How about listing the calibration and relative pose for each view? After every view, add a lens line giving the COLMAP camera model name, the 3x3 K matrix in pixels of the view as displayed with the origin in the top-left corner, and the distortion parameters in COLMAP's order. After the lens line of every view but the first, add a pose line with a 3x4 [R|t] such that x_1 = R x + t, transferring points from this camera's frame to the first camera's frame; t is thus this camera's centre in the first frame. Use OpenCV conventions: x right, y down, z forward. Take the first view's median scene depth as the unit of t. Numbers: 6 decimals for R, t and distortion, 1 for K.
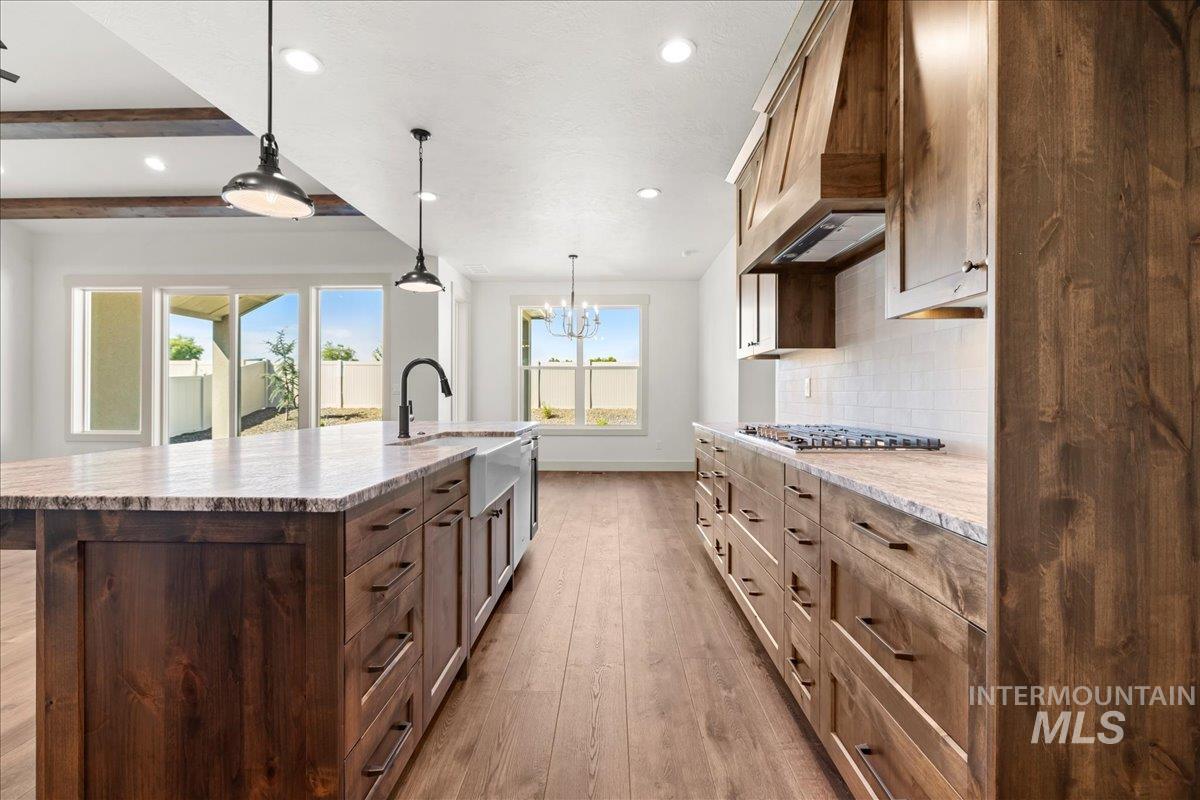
lens RADIAL K [[506.8, 0, 591.8], [0, 506.8, 396.6], [0, 0, 1]] dist [0.000109, -0.000173]
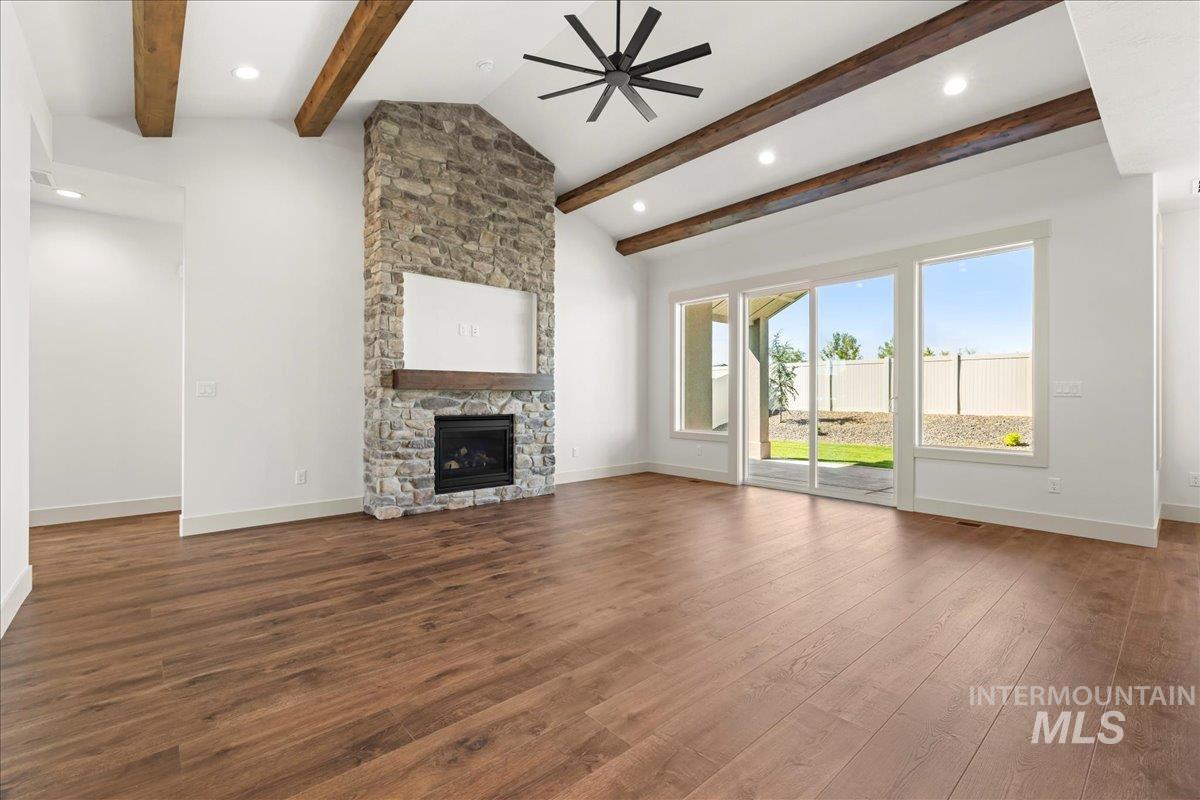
lens RADIAL K [[517.4, 0, 598.7], [0, 517.4, 397.5], [0, 0, 1]] dist [0.000079, -0.000098]
pose [[0.695343, -0.003266, -0.718671, -0.305049], [0.000734, 0.999992, -0.003834, 0.002000], [0.718678, 0.002139, 0.695340, 0.066933]]
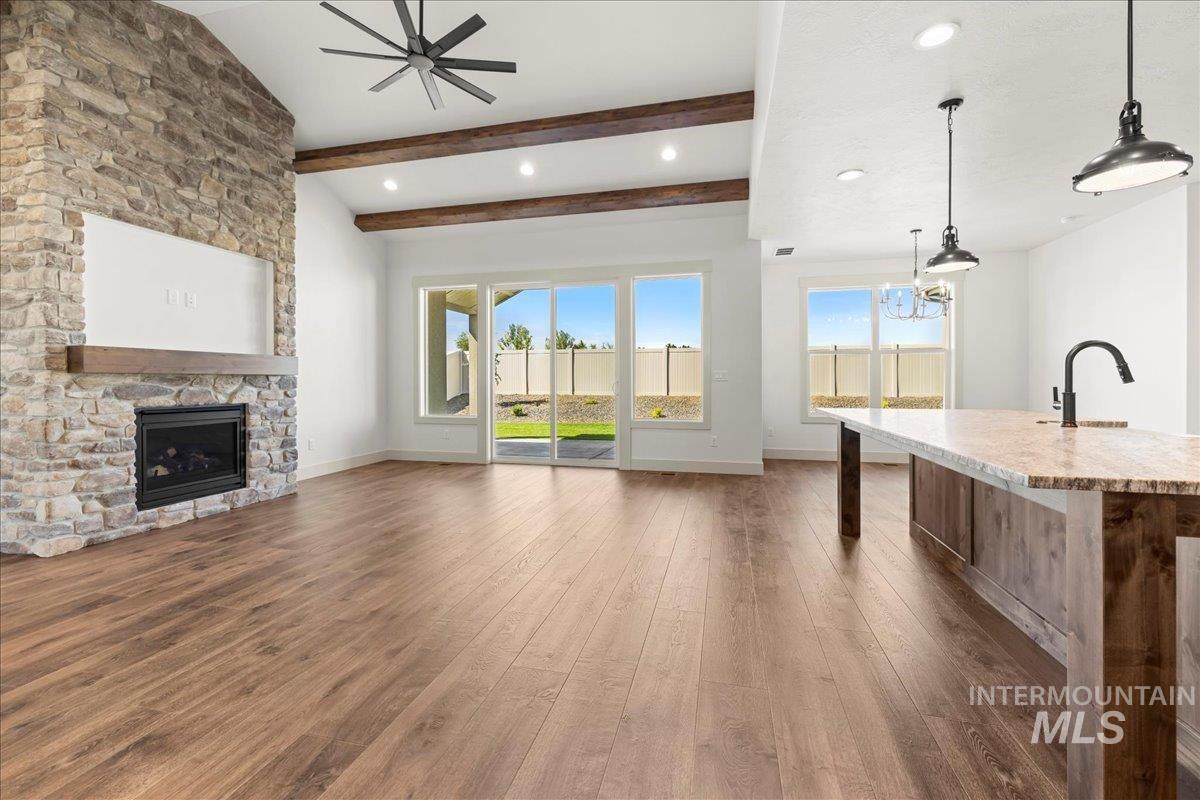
lens RADIAL K [[506.8, 0, 600.1], [0, 506.8, 385.7], [0, 0, 1]] dist [0.000109, -0.000173]
pose [[0.981025, -0.006715, -0.193766, -0.405609], [0.007752, 0.999959, 0.004594, 0.001943], [0.193728, -0.006008, 0.981037, -0.037001]]
